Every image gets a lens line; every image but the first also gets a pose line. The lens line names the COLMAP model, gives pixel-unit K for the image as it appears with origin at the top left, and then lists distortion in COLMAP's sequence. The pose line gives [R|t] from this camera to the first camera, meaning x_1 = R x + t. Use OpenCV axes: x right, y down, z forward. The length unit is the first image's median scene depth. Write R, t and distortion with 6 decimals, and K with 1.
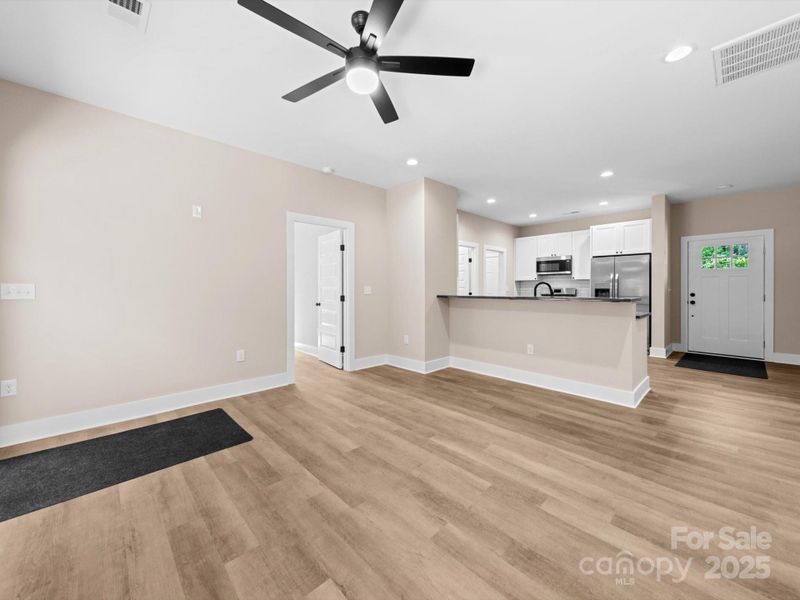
lens RADIAL K [[315.9, 0, 397.8], [0, 315.9, 286.3], [0, 0, 1]] dist [0.001193, -0.000035]
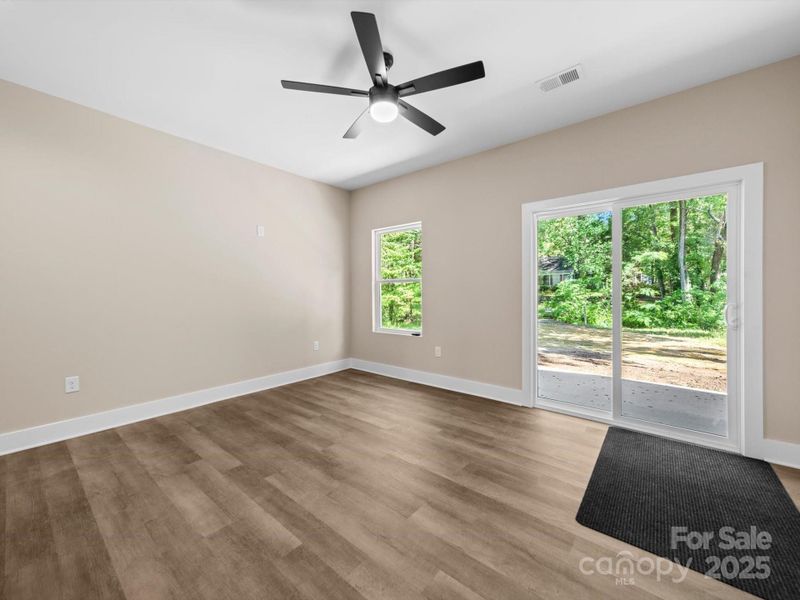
lens RADIAL K [[318.3, 0, 397.0], [0, 318.3, 292.8], [0, 0, 1]] dist [0.002420, 0.000246]
pose [[-0.991178, 0.004010, -0.132475, -0.001998], [0.003902, 0.999992, 0.001078, 0.005646], [0.132479, 0.000551, -0.991186, 1.554473]]
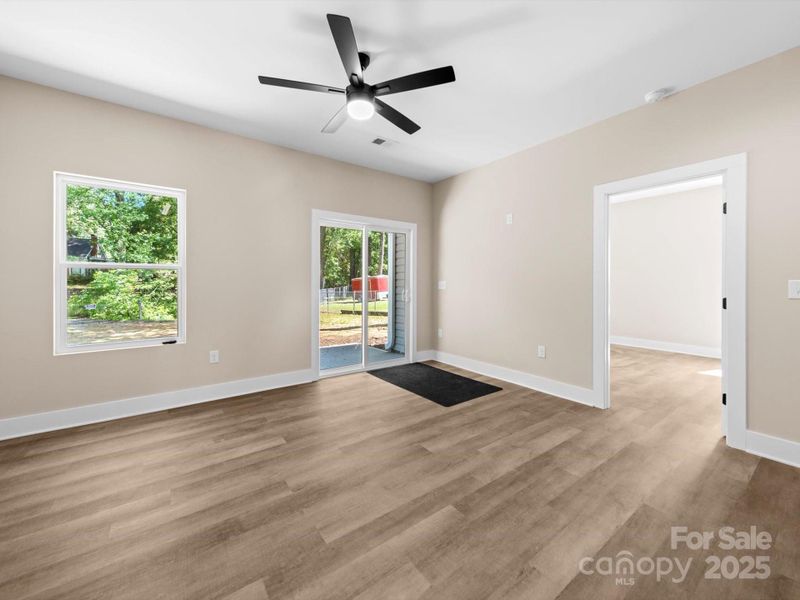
lens RADIAL K [[315.9, 0, 397.8], [0, 315.9, 286.3], [0, 0, 1]] dist [0.001193, -0.000035]
pose [[-0.122686, 0.009533, -0.992400, 0.751311], [0.000865, 0.999955, 0.009499, 0.003533], [0.992445, 0.000307, -0.122688, 0.927824]]
